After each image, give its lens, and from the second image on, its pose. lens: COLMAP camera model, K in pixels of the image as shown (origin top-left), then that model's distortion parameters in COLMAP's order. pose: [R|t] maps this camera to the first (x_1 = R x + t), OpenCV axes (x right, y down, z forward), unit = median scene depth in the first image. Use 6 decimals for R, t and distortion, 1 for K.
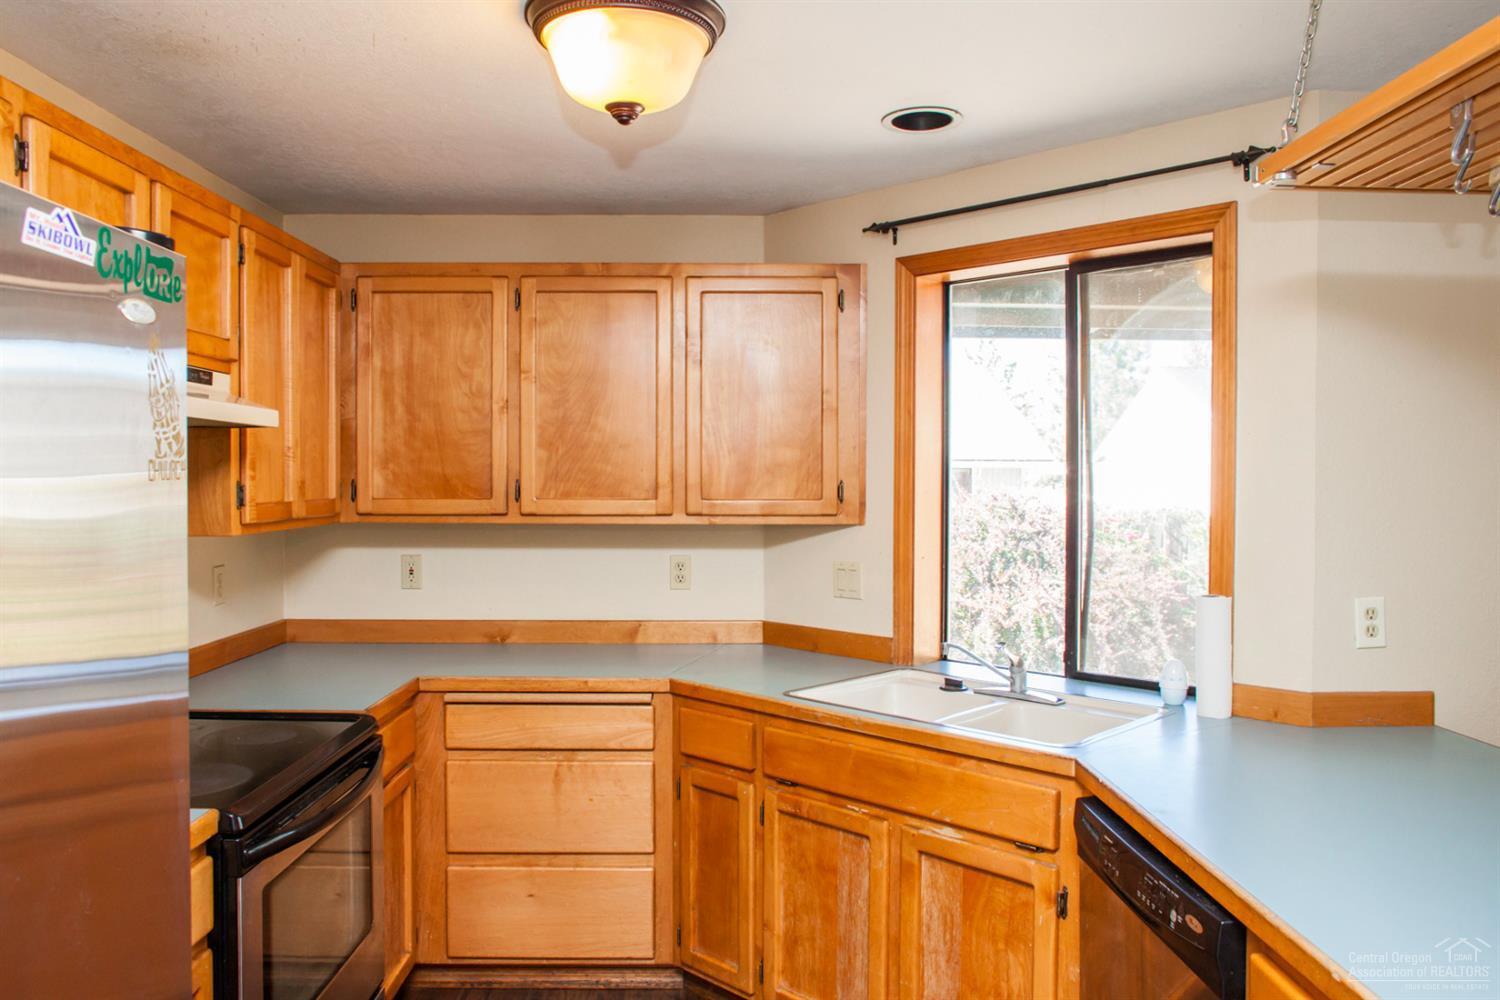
lens RADIAL K [[1077.8, 0, 747.8], [0, 1077.8, 489.2], [0, 0, 1]] dist [-0.044568, 0.045803]
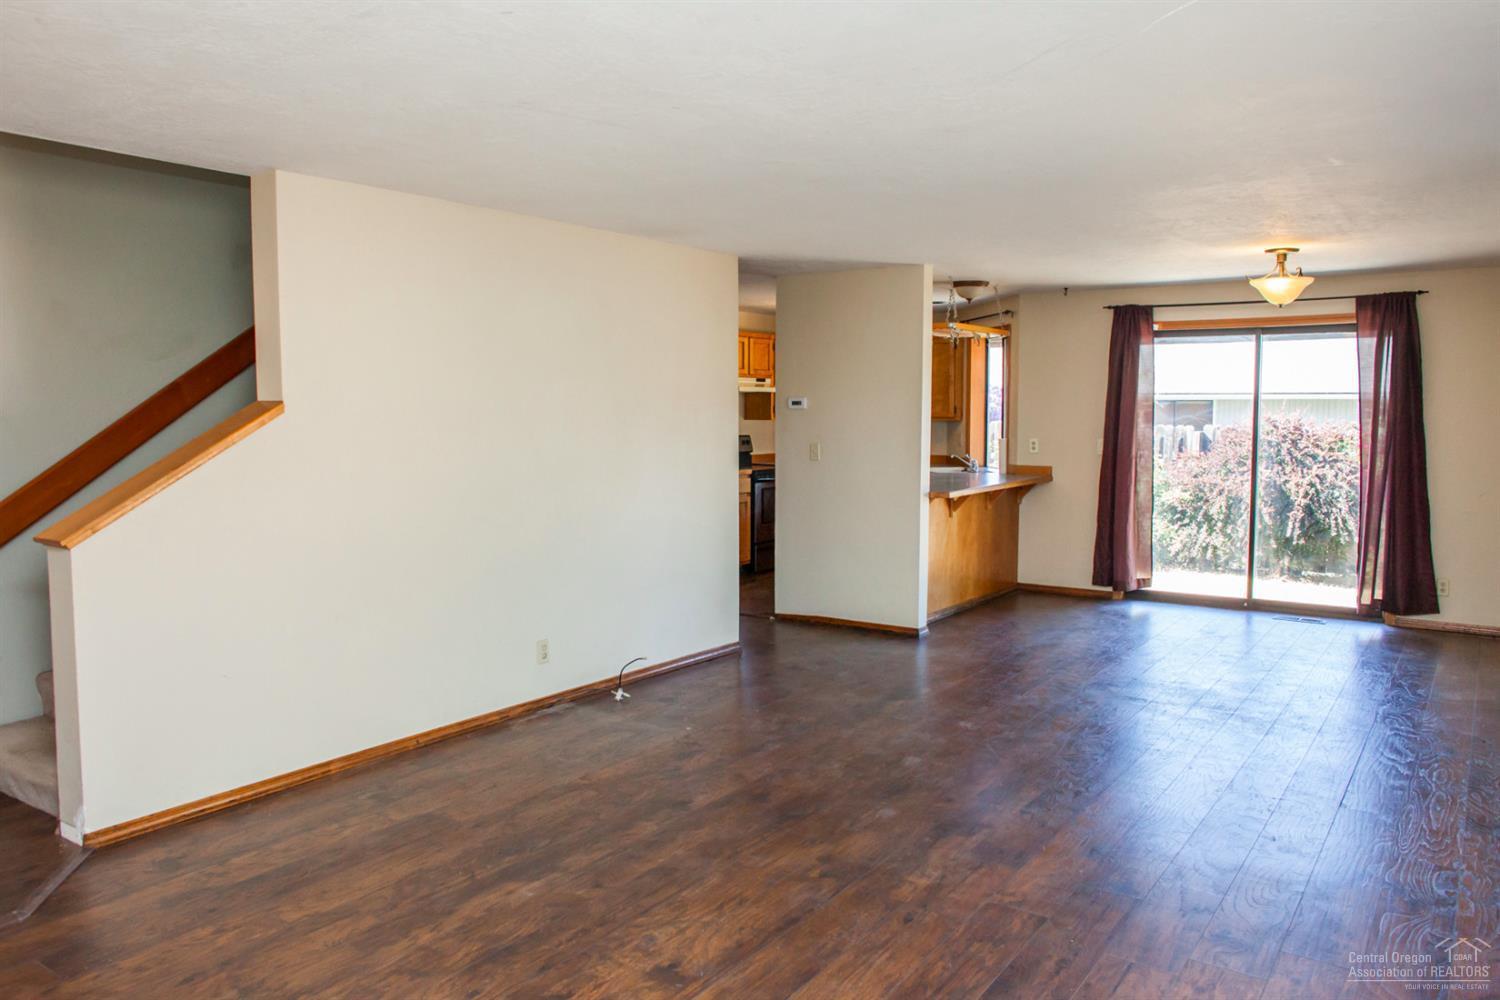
lens RADIAL K [[1077.8, 0, 747.8], [0, 1077.8, 489.2], [0, 0, 1]] dist [-0.044568, 0.045803]
pose [[0.811986, 0.043403, -0.582062, 1.370083], [-0.005892, 0.997790, 0.066184, 0.028653], [0.583648, -0.050311, 0.810447, -1.760380]]
